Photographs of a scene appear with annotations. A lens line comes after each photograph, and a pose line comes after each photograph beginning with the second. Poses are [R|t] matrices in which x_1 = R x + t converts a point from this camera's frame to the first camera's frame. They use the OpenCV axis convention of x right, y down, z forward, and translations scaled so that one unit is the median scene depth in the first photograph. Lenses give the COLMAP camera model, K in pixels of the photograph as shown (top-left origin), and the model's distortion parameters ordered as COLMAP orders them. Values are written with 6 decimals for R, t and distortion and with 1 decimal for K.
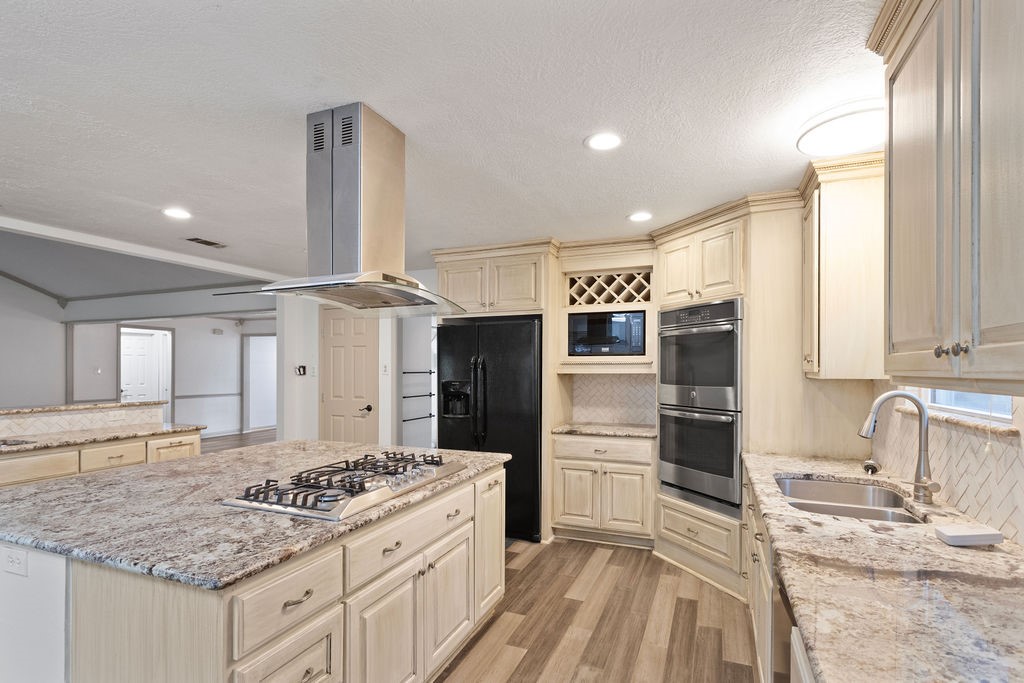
lens RADIAL K [[498.4, 0, 517.6], [0, 498.4, 373.3], [0, 0, 1]] dist [-0.002563, 0.005045]
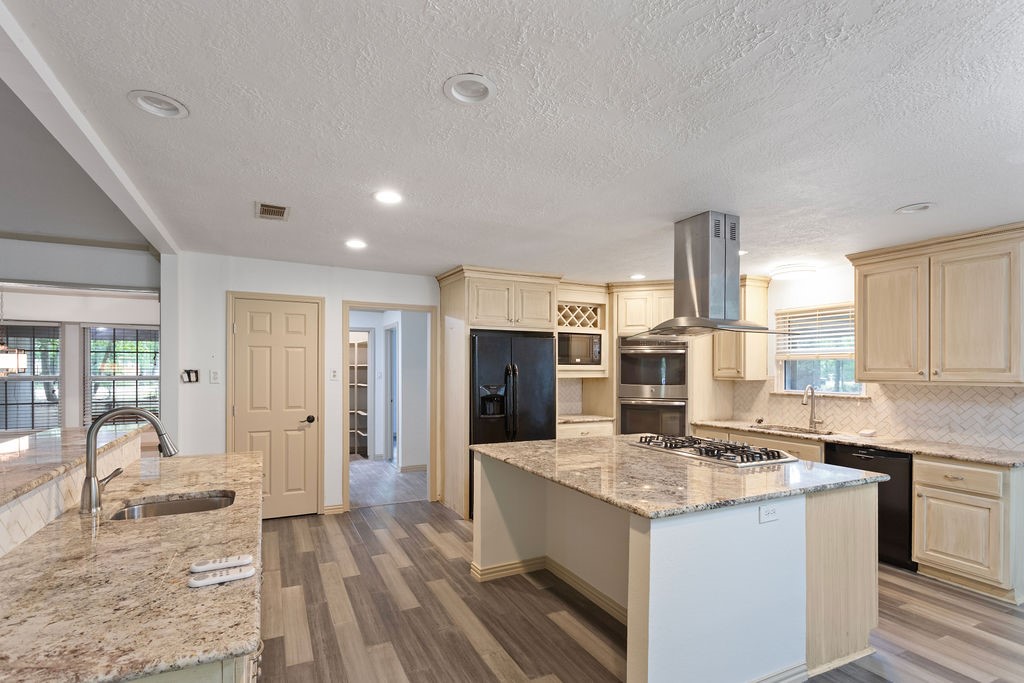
lens RADIAL K [[498.4, 0, 503.5], [0, 498.4, 365.0], [0, 0, 1]] dist [-0.002563, 0.005045]
pose [[0.666747, 0.009787, 0.745220, -1.091998], [0.003017, 0.999870, -0.015831, -0.014387], [-0.745278, 0.012803, 0.666631, 0.257554]]
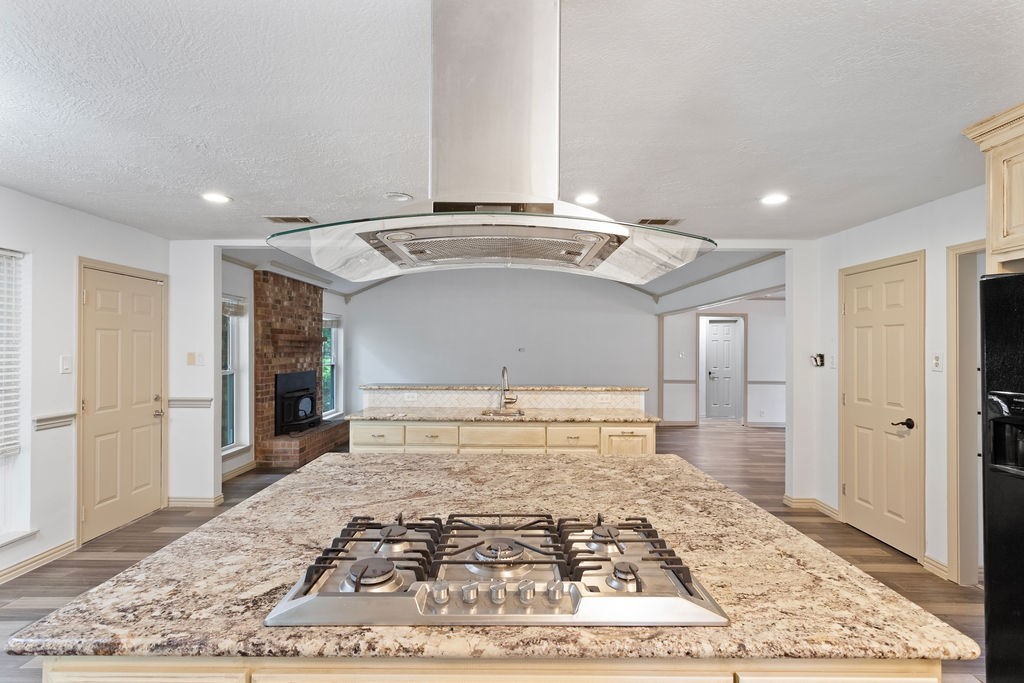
lens RADIAL K [[498.4, 0, 506.5], [0, 498.4, 344.7], [0, 0, 1]] dist [-0.002563, 0.005045]
pose [[0.373894, -0.000795, -0.927471, 0.140469], [-0.018805, 0.999788, -0.008438, -0.021734], [0.927281, 0.020596, 0.373799, 0.453238]]
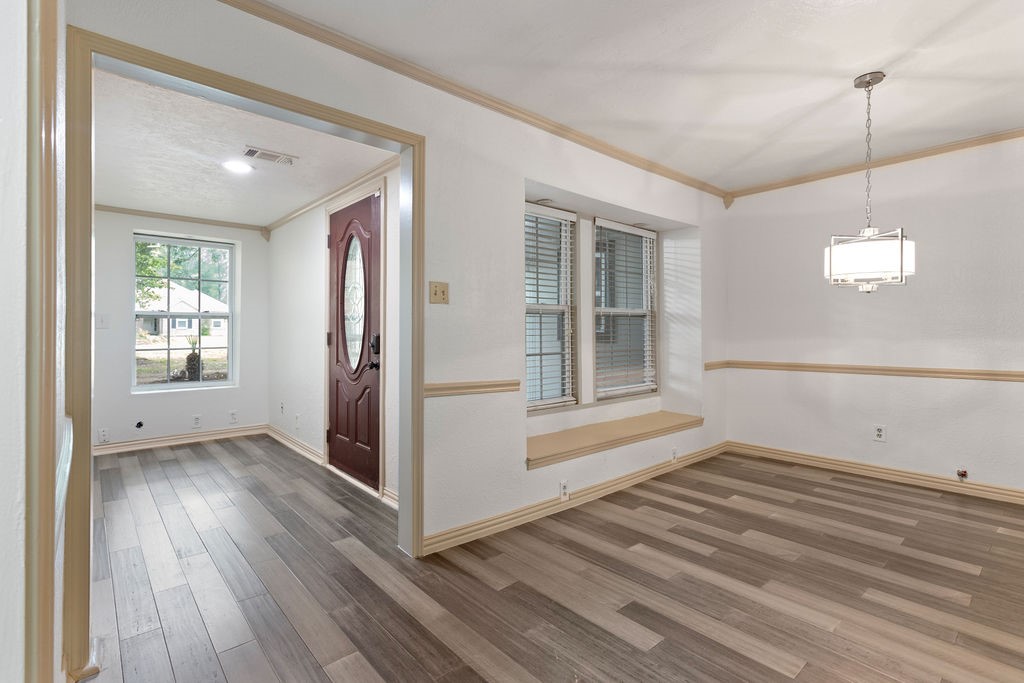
lens RADIAL K [[498.4, 0, 503.6], [0, 498.4, 322.9], [0, 0, 1]] dist [-0.002563, 0.005045]
pose [[0.453466, 0.009510, 0.891223, -1.833130], [0.005367, 0.999896, -0.013400, 0.041318], [-0.891258, 0.010860, 0.453367, 2.362551]]
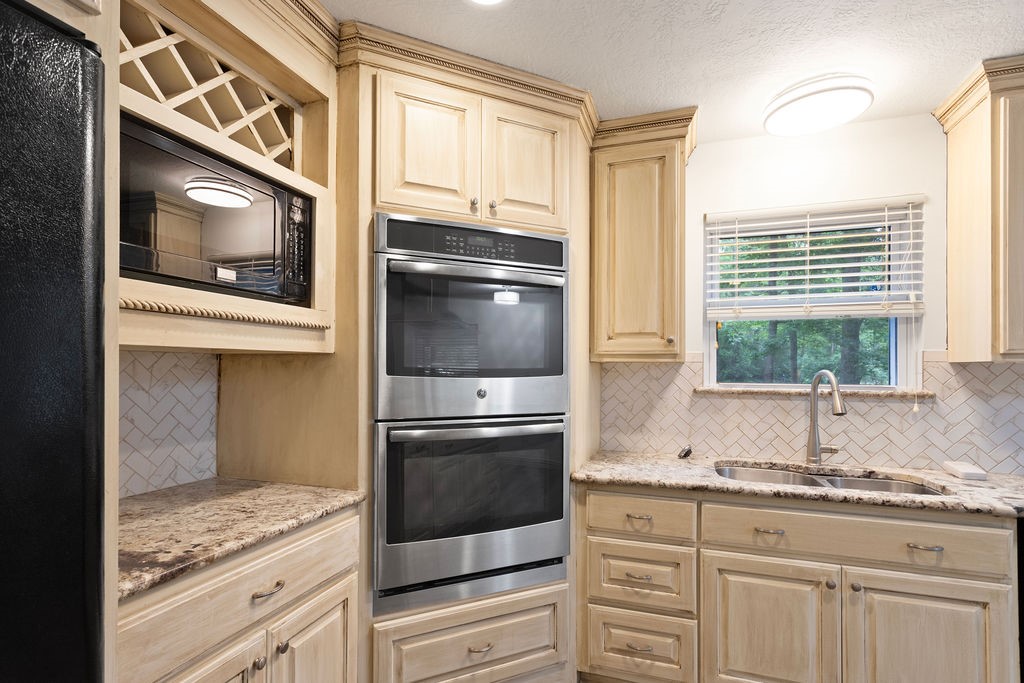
lens RADIAL K [[498.4, 0, 512.1], [0, 498.4, 364.8], [0, 0, 1]] dist [-0.002563, 0.005045]
pose [[-0.059156, 0.008200, 0.998215, -0.171526], [0.004676, 0.999958, -0.007937, 0.015881], [-0.998238, 0.004199, -0.059192, 0.921262]]
